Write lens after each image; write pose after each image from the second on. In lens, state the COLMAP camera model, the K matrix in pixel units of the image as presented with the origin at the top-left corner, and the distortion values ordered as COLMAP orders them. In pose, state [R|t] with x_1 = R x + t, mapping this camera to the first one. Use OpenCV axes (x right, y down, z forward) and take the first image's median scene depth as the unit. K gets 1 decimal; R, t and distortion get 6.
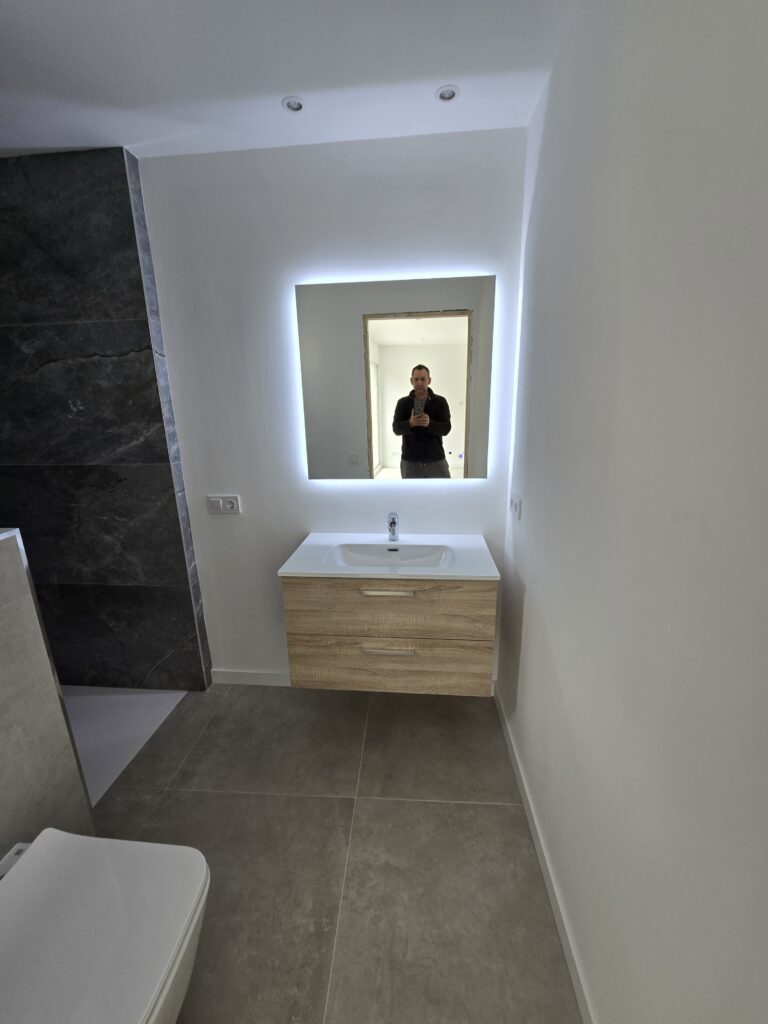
lens RADIAL K [[419.6, 0, 381.4], [0, 419.6, 518.5], [0, 0, 1]] dist [-0.000728, -0.001735]
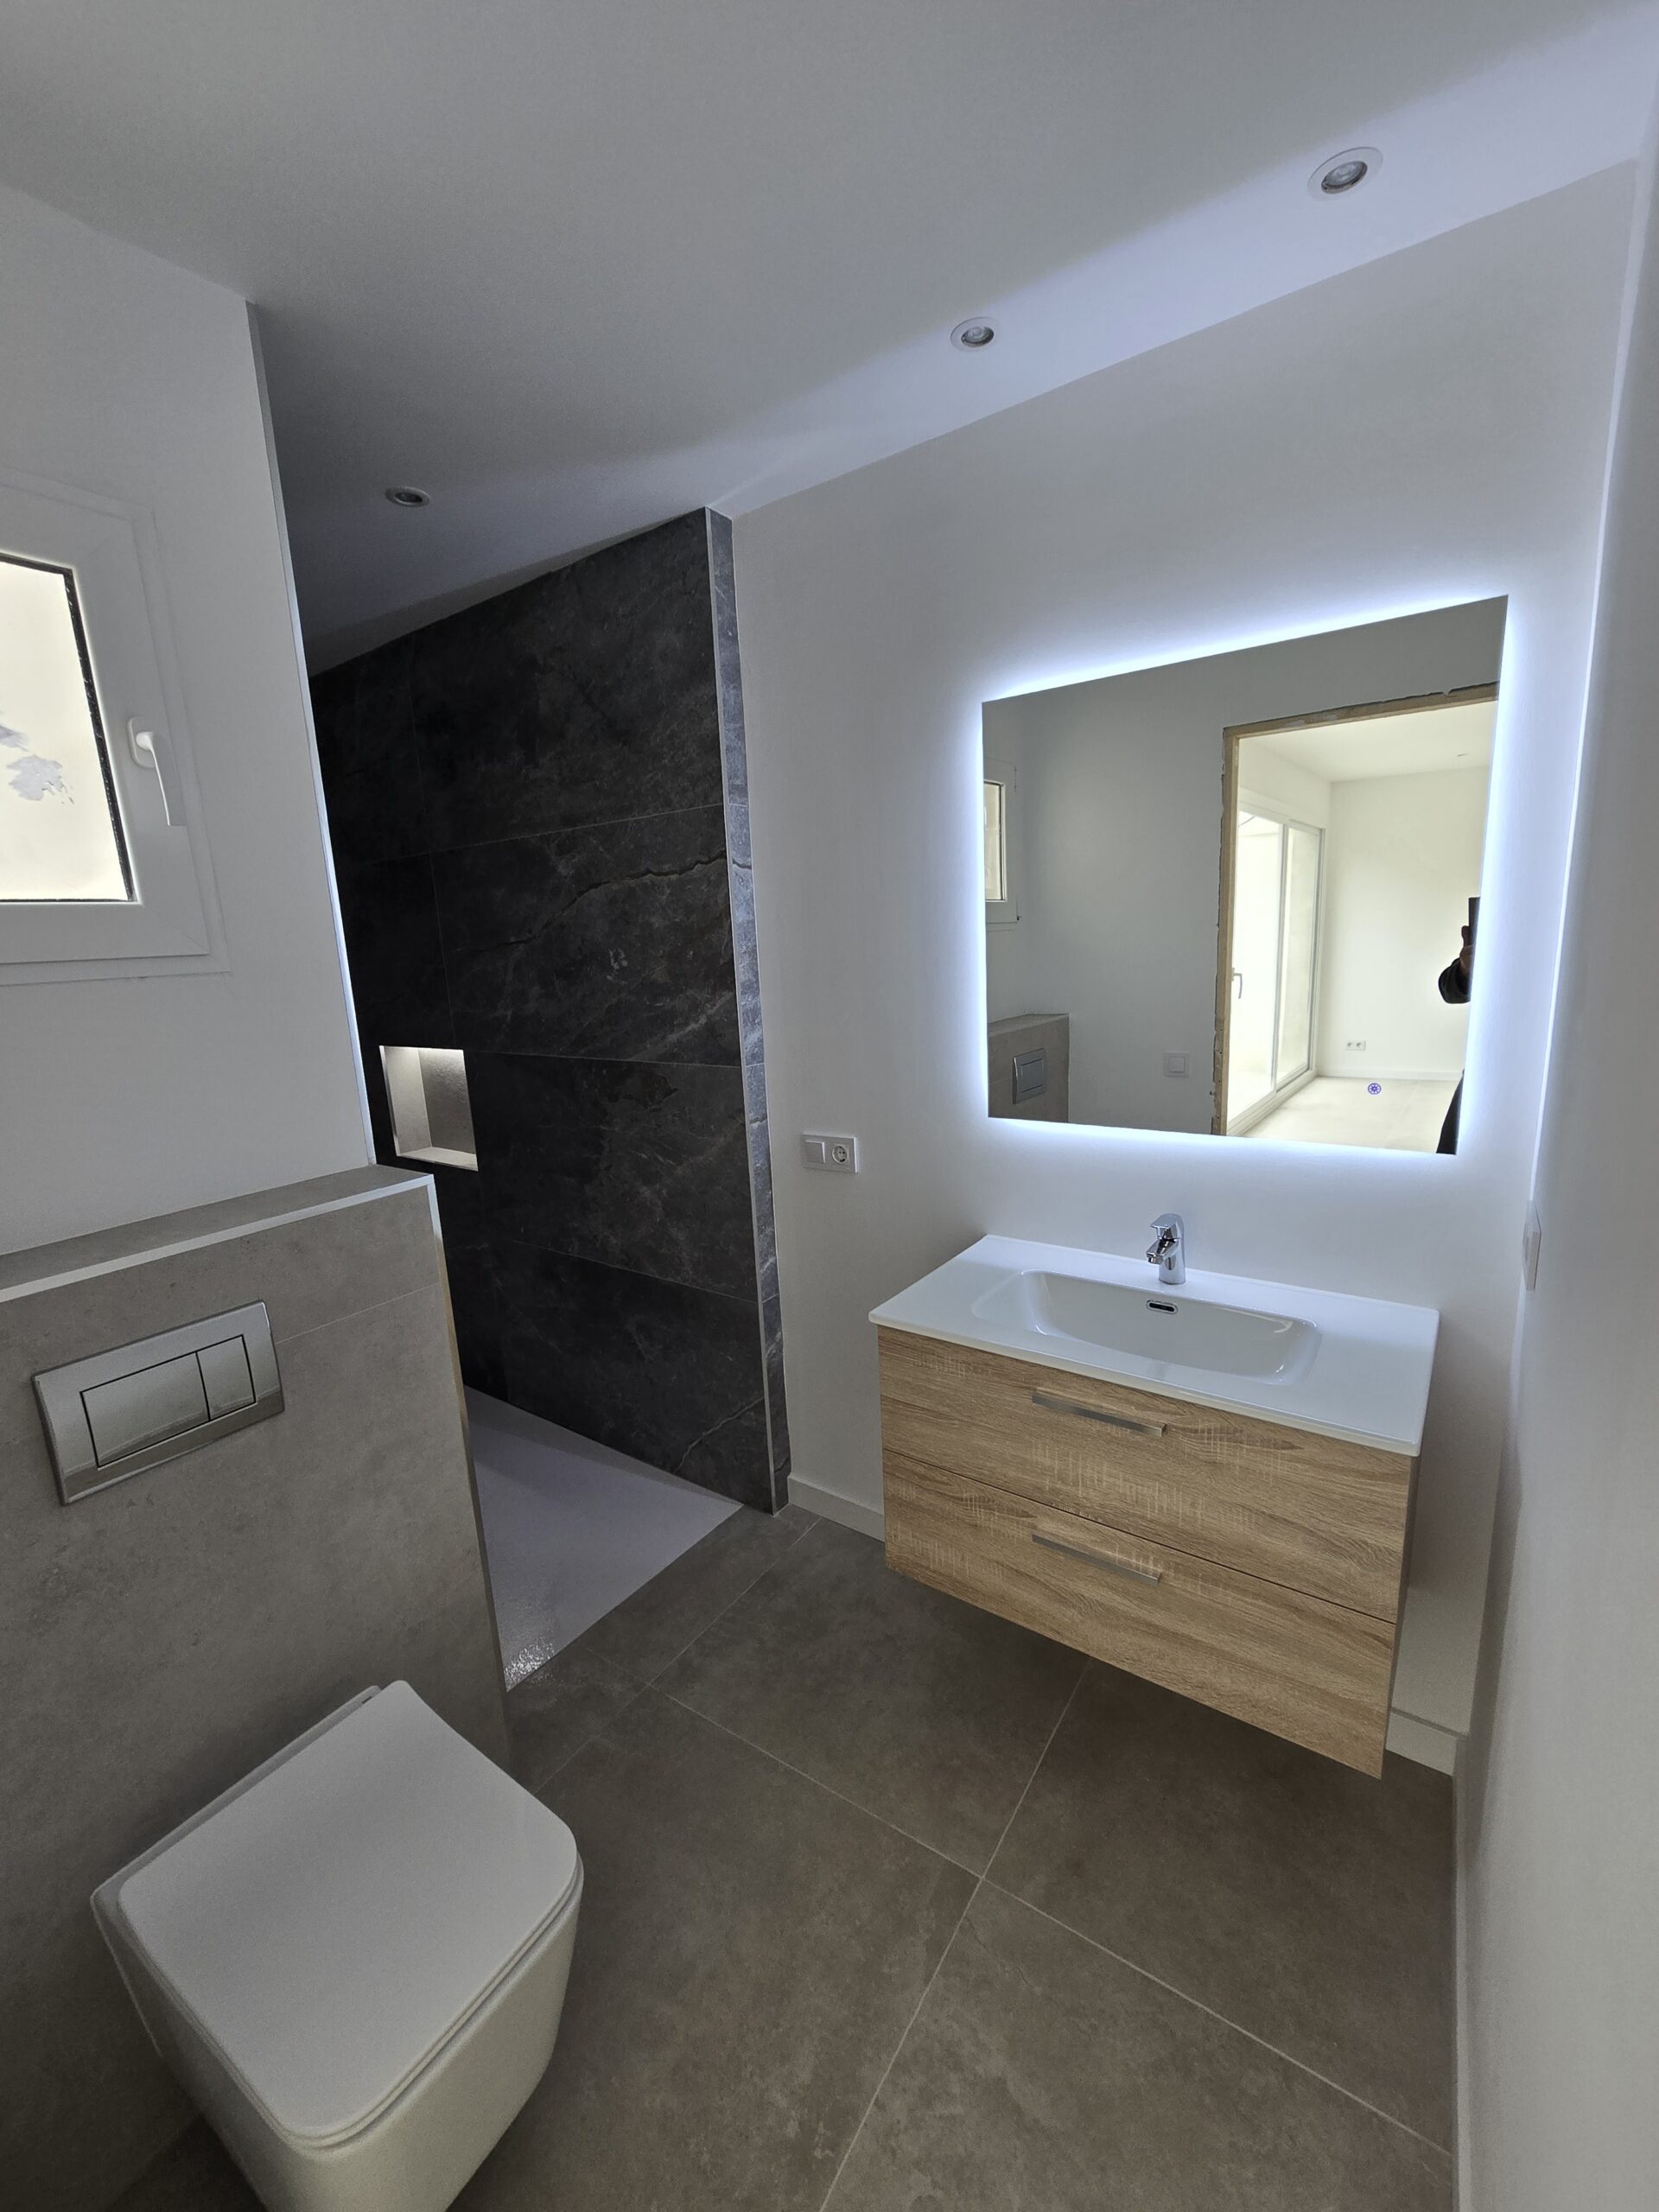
lens RADIAL K [[906.5, 0, 829.0], [0, 906.5, 1126.3], [0, 0, 1]] dist [-0.000728, -0.001735]
pose [[0.863648, 0.083457, -0.497139, 0.173101], [-0.105921, 0.994227, -0.017105, -0.050527], [0.492841, 0.067430, 0.867503, 0.071012]]
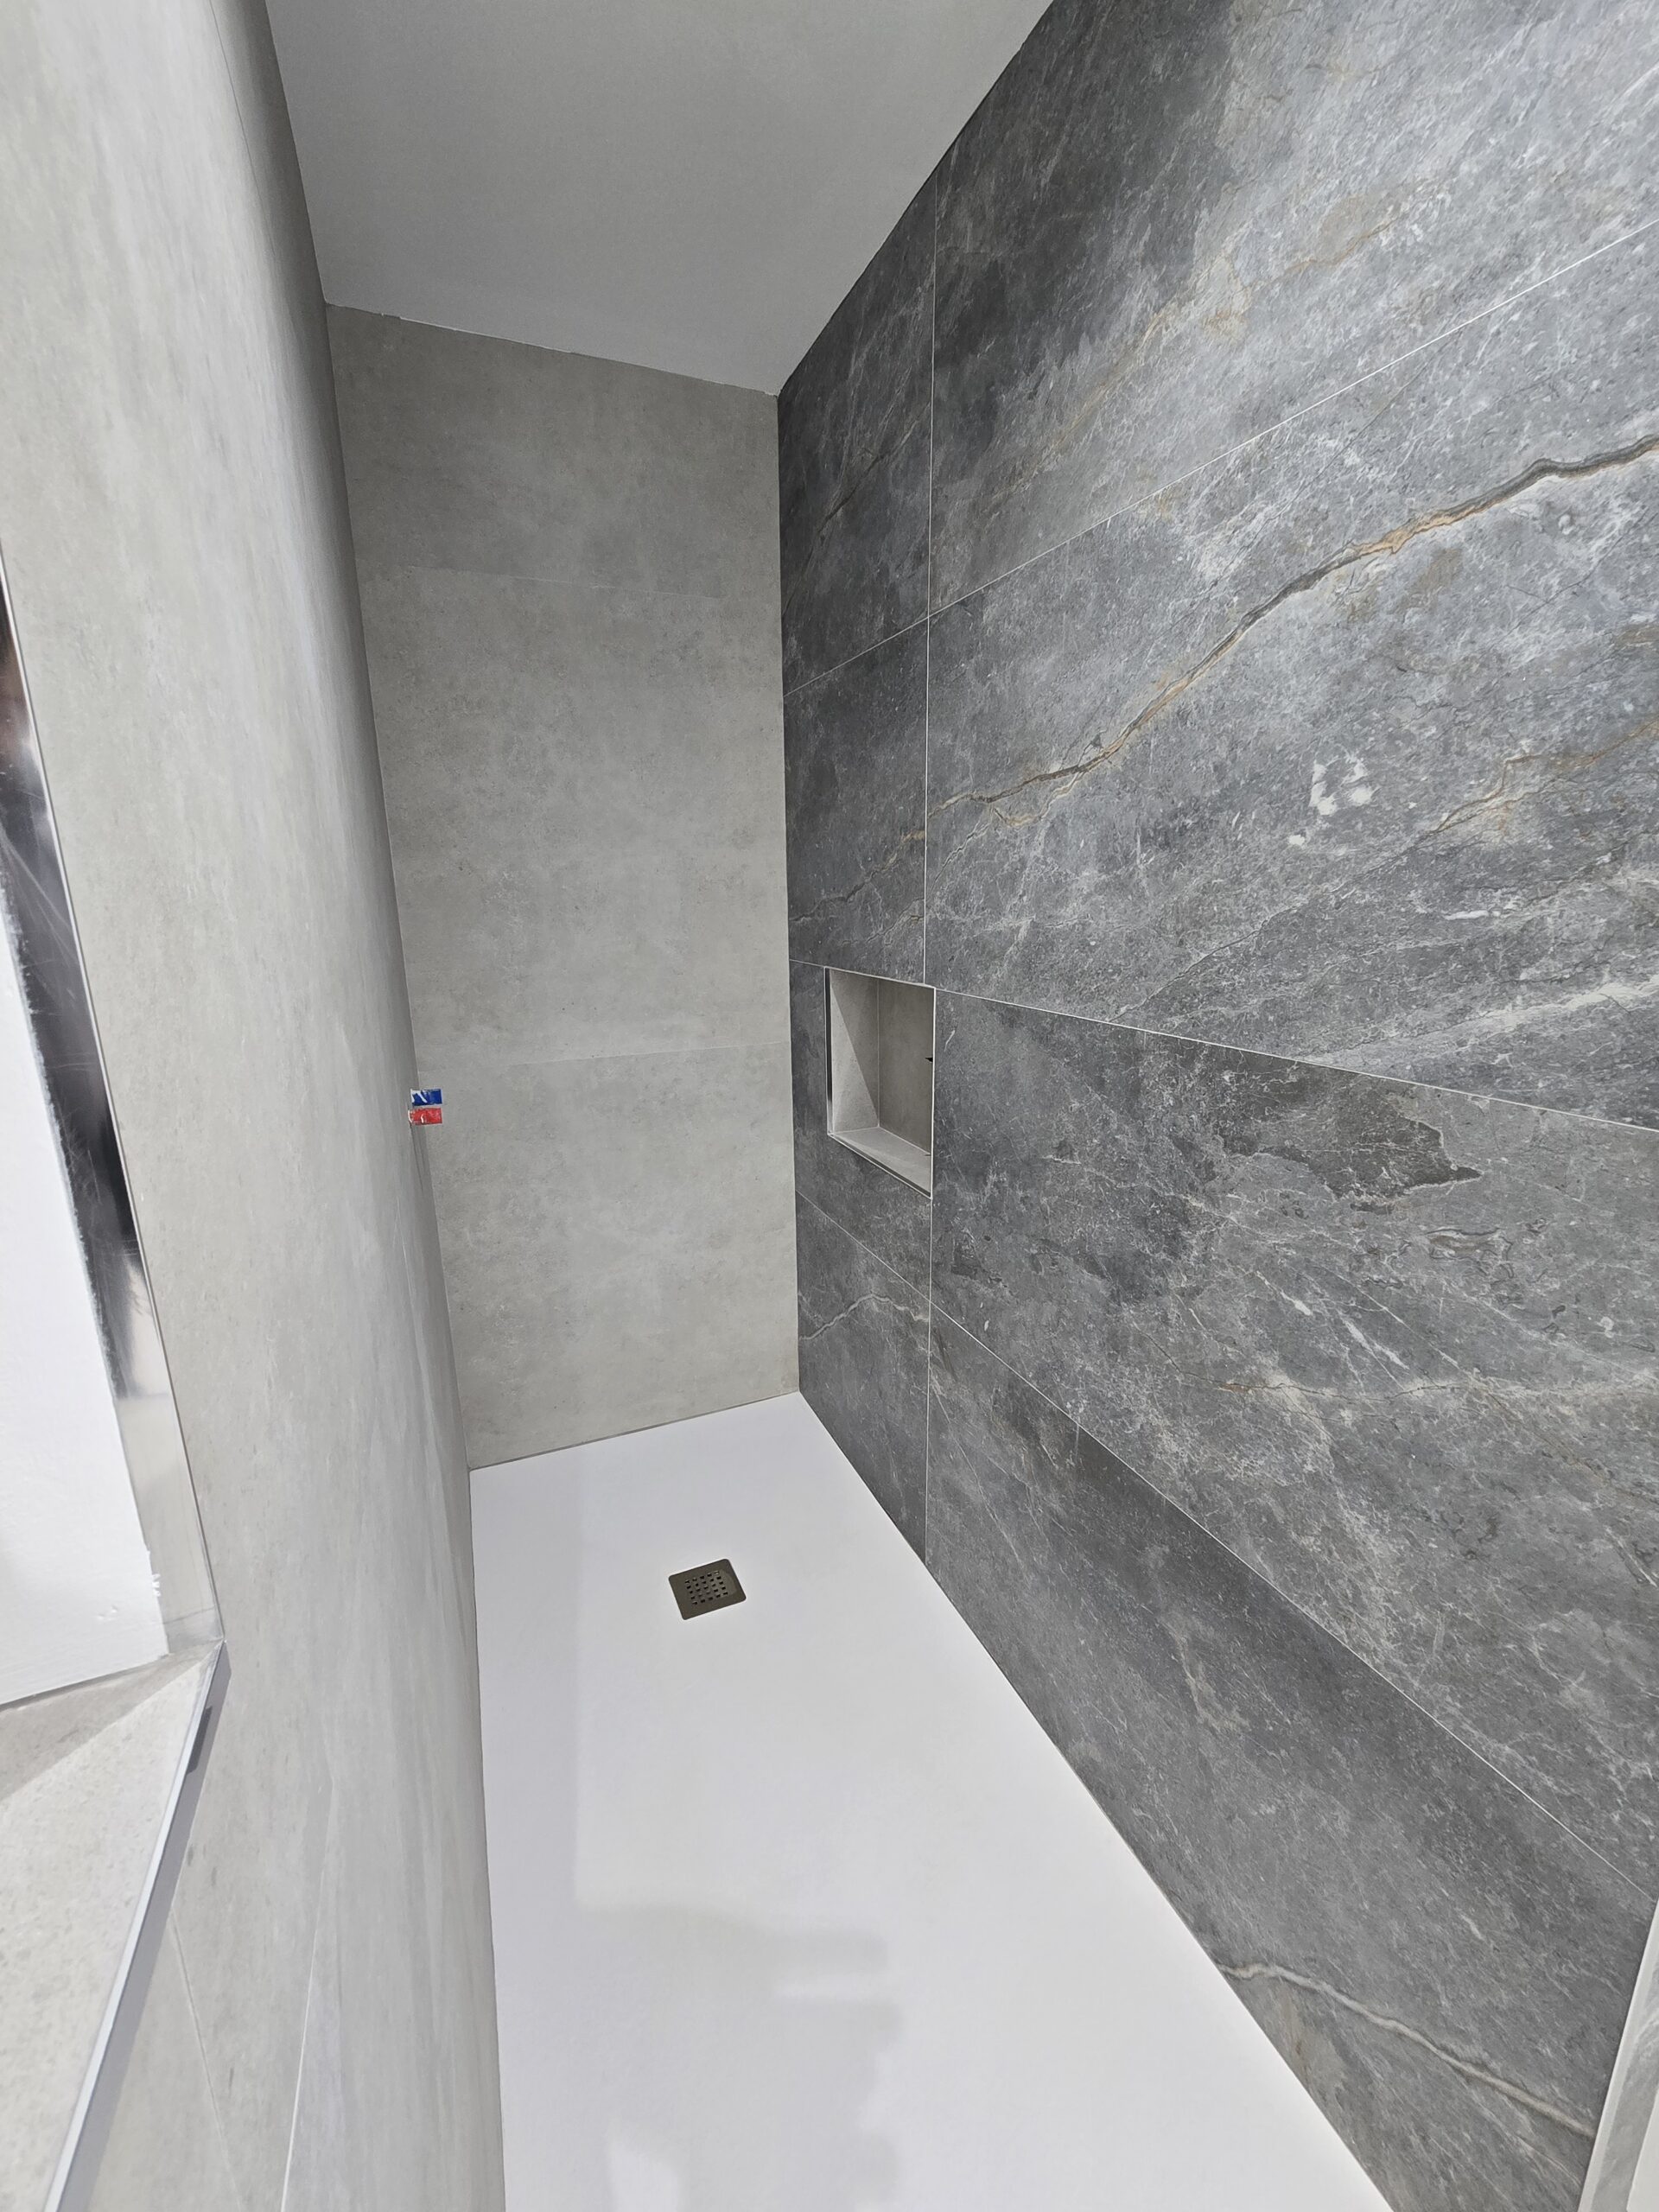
lens RADIAL K [[906.5, 0, 830.8], [0, 906.5, 1116.7], [0, 0, 1]] dist [-0.000728, -0.001735]
pose [[0.483058, 0.231113, -0.844536, -0.440230], [-0.231285, 0.963958, 0.131503, -0.113028], [0.844489, 0.131805, 0.519100, 0.584810]]
